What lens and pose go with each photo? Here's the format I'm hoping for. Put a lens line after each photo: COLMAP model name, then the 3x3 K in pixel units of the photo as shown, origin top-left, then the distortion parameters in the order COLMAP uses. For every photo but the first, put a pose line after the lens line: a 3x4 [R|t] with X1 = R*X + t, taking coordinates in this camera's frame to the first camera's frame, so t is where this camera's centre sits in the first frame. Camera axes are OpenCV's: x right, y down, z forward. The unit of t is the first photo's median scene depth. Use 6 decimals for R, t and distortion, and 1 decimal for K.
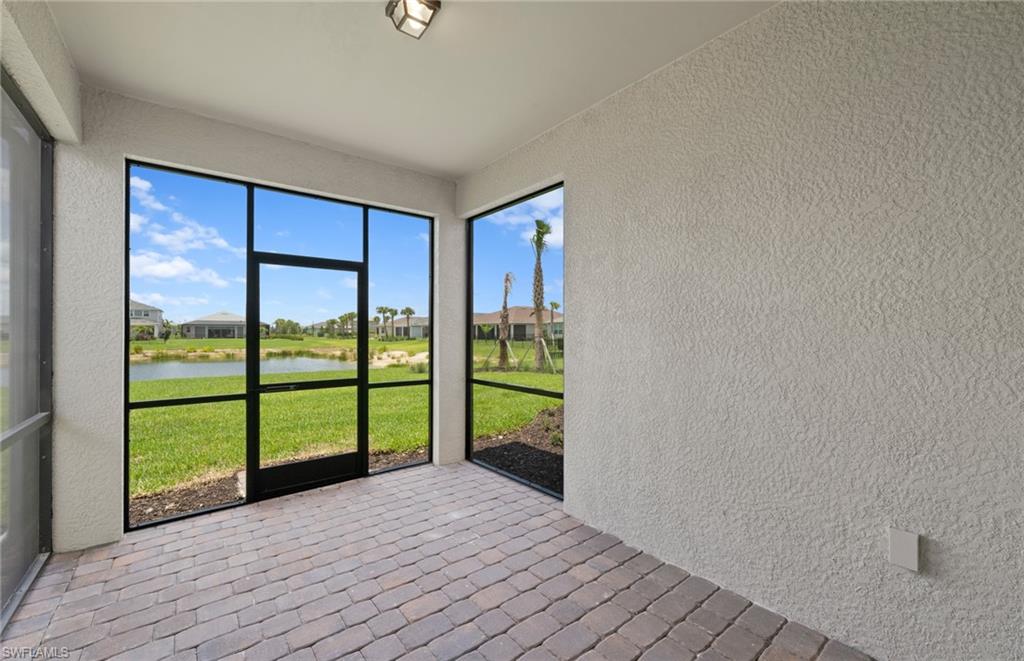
lens RADIAL K [[409.0, 0, 499.8], [0, 409.0, 332.1], [0, 0, 1]] dist [-0.000557, -0.000088]
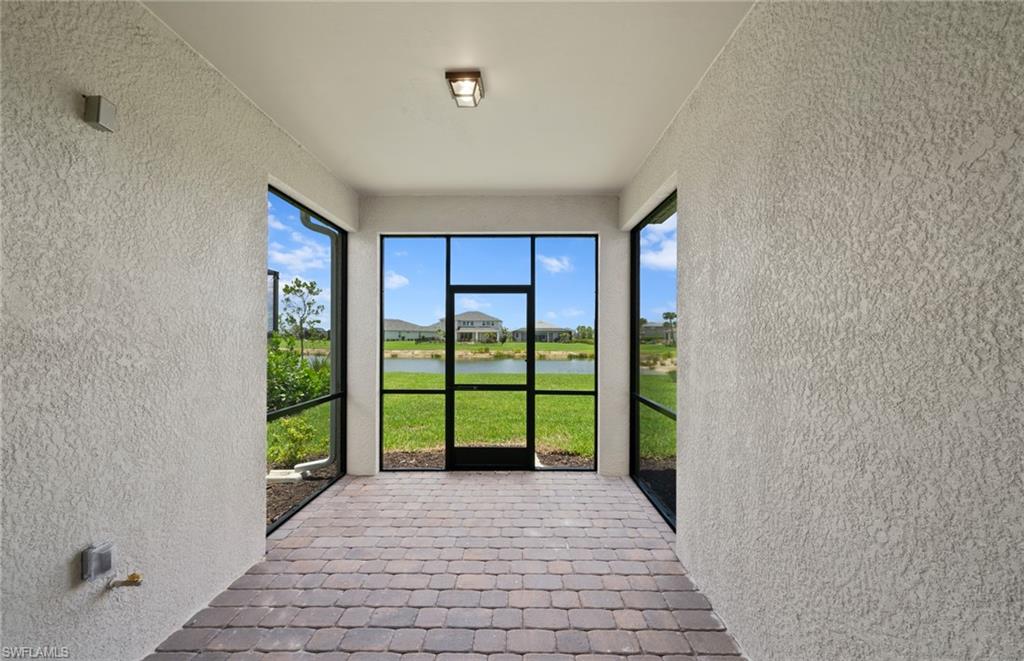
lens RADIAL K [[400.5, 0, 514.4], [0, 400.5, 335.7], [0, 0, 1]] dist [-0.001126, 0.000142]
pose [[0.781028, 0.000588, -0.624495, 0.544824], [-0.002467, 0.999995, -0.002143, -0.038473], [0.624491, 0.003214, 0.781026, 0.137301]]
